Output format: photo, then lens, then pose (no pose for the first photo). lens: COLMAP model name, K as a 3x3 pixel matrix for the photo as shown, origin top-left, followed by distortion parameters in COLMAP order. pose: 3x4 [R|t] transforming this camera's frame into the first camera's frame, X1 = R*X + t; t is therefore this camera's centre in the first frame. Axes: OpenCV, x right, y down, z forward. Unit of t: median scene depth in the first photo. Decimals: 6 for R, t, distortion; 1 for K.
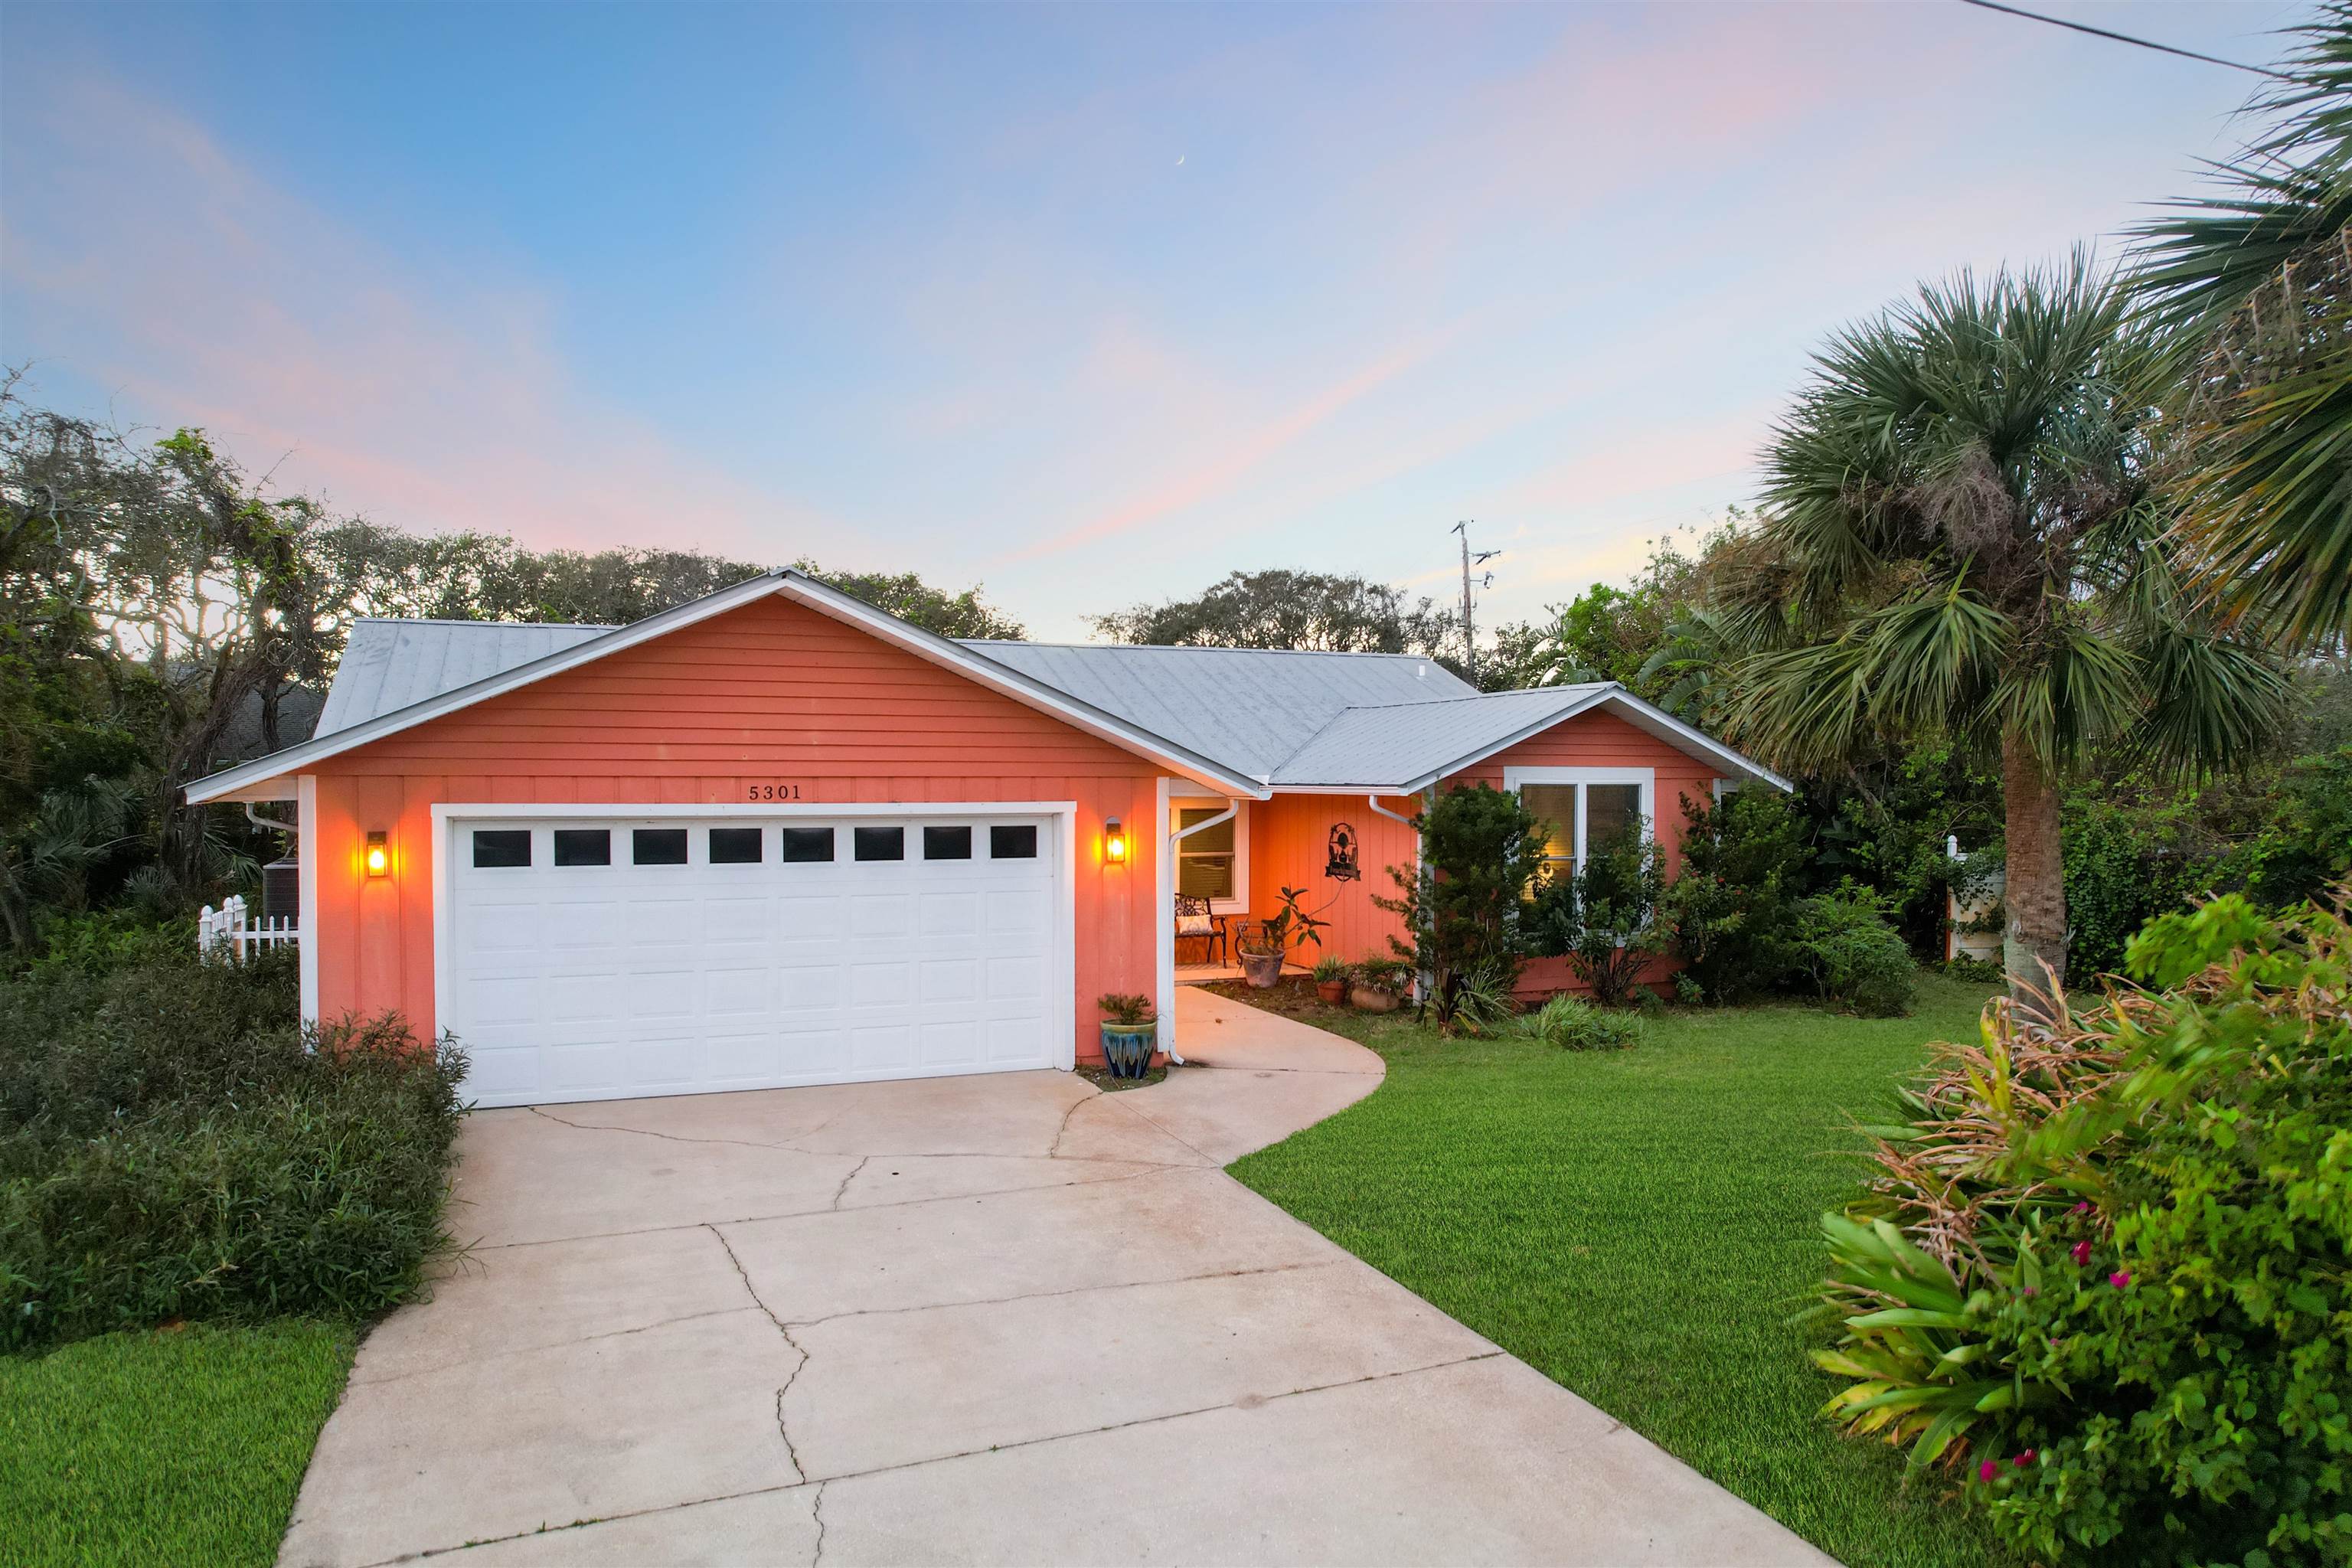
lens RADIAL K [[1189.3, 0, 1223.9], [0, 1189.3, 791.2], [0, 0, 1]] dist [-0.029585, -0.000793]
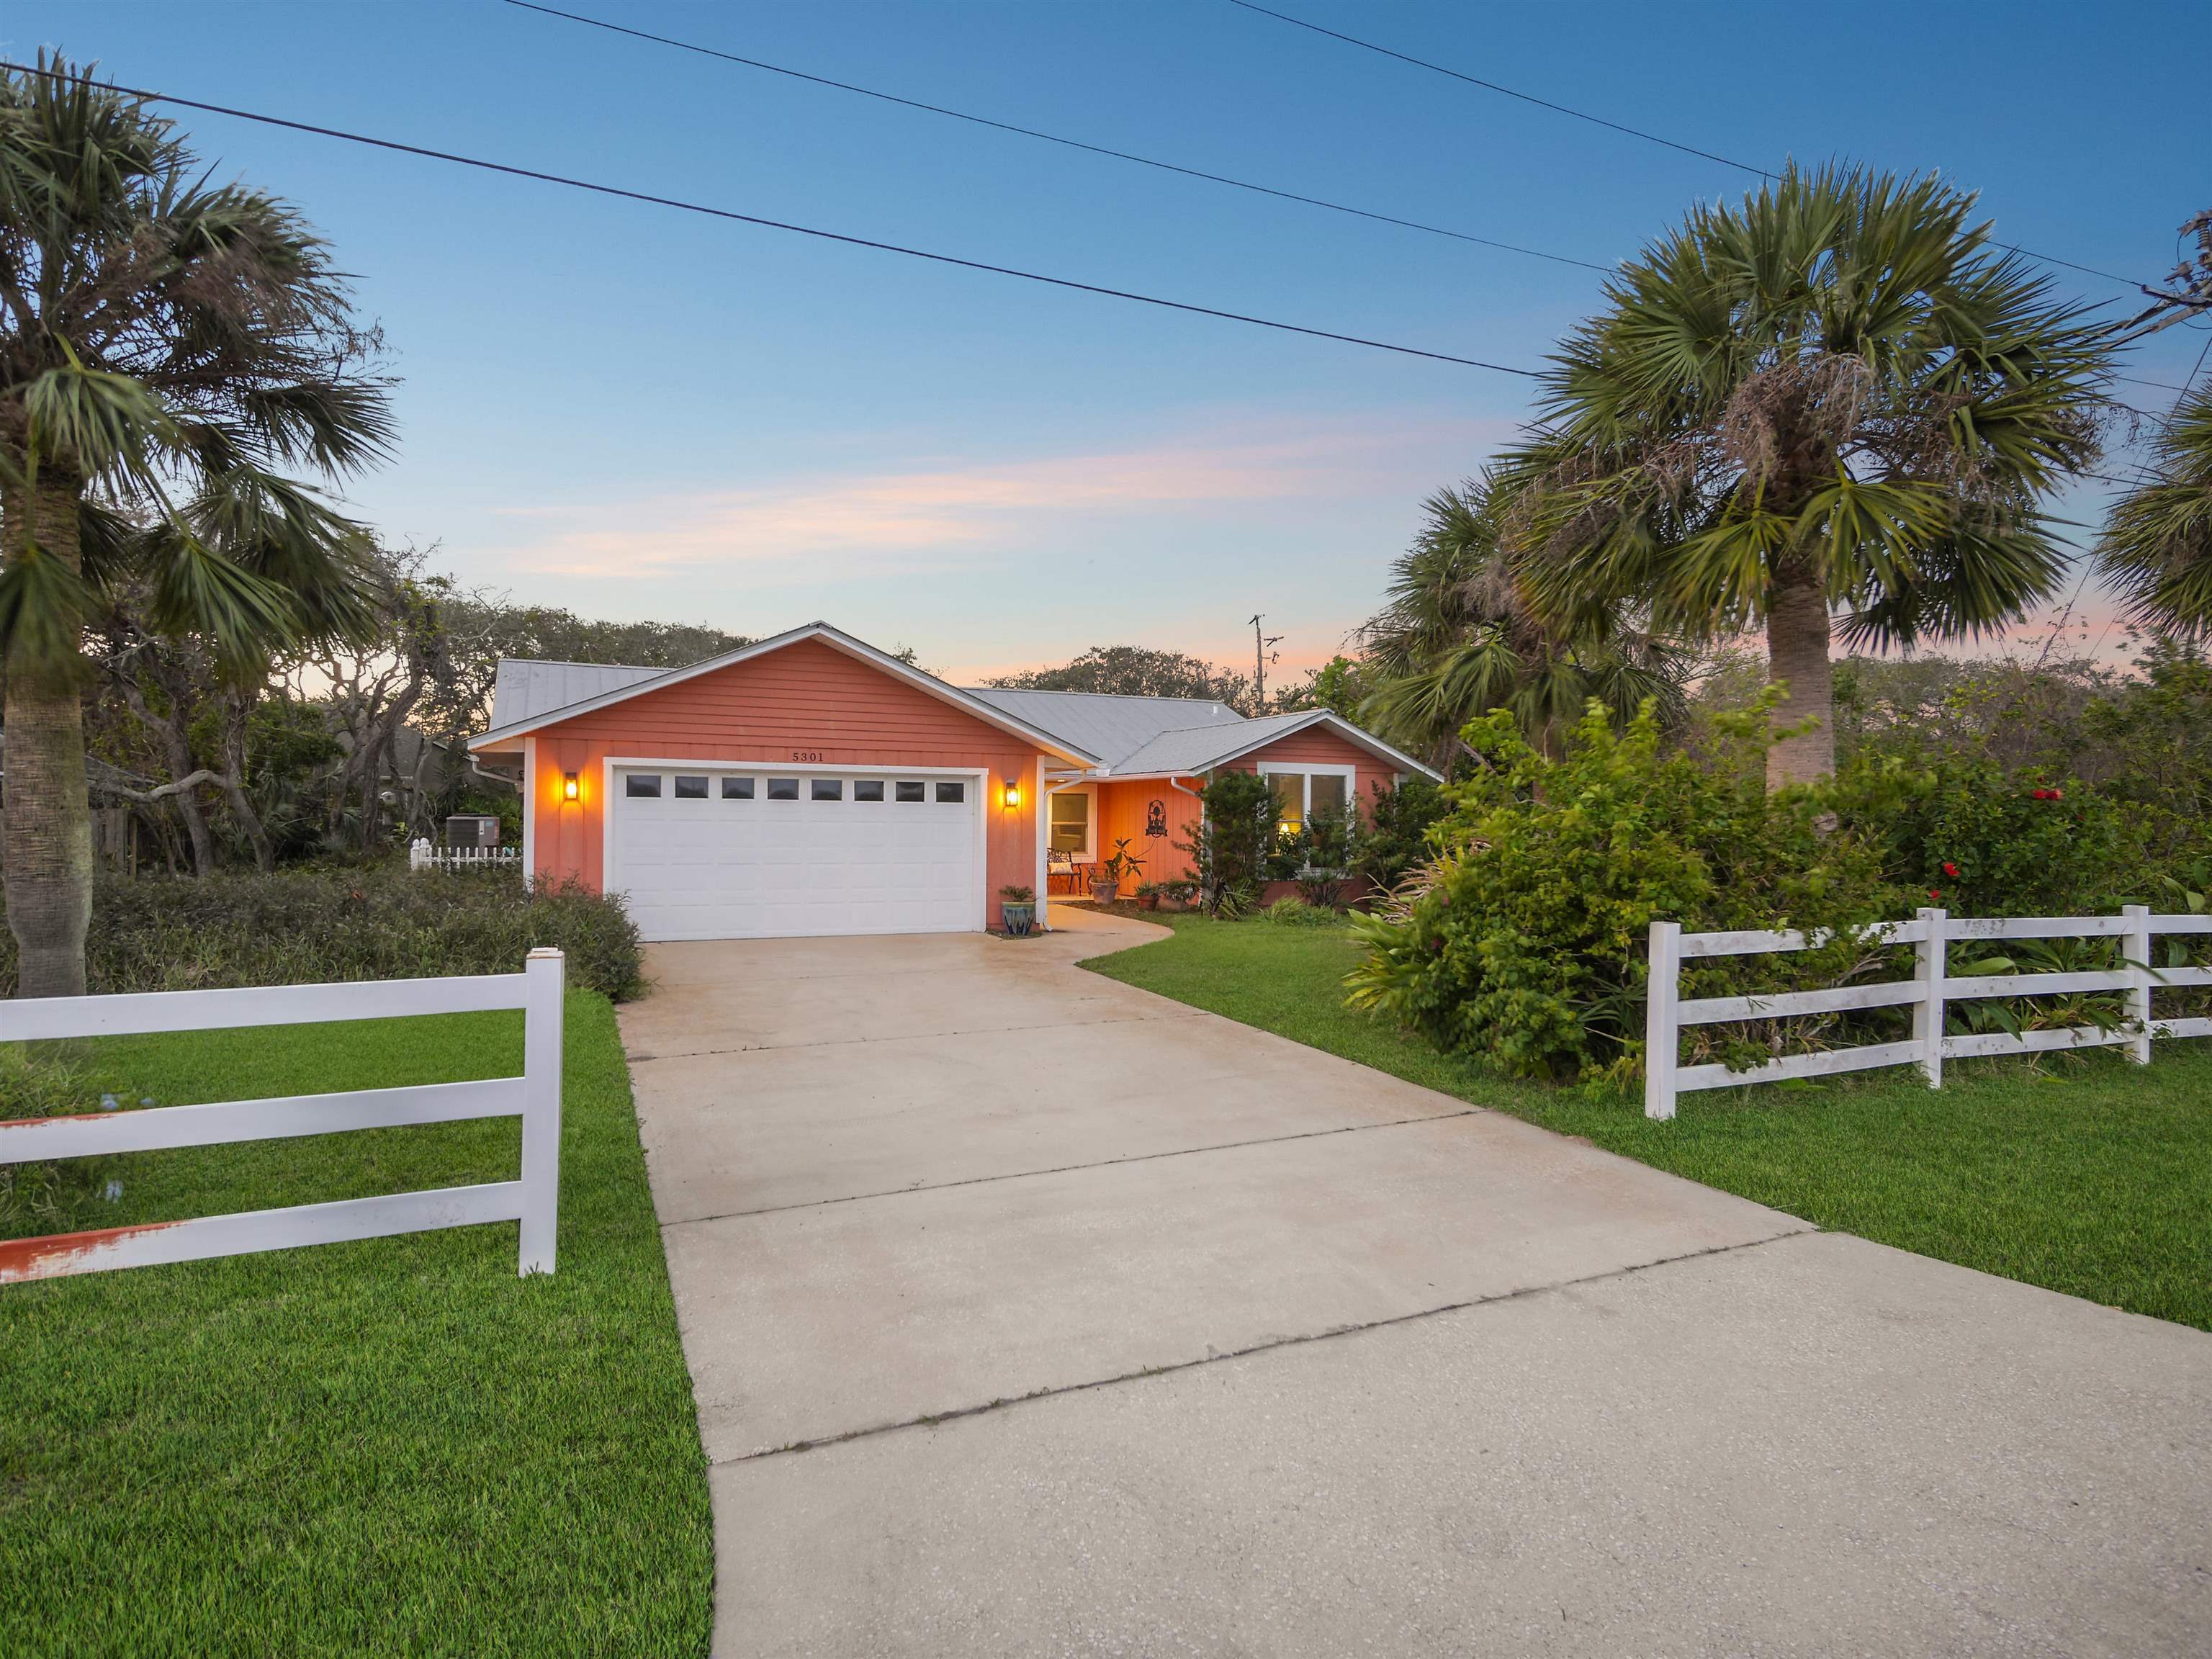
lens RADIAL K [[935.5, 0, 1115.0], [0, 935.5, 814.8], [0, 0, 1]] dist [-0.005391, 0.000165]
pose [[0.999541, 0.008985, 0.028945, 0.011344], [-0.008458, 0.999797, -0.018263, 0.075746], [-0.029103, 0.018010, 0.999414, -0.240133]]
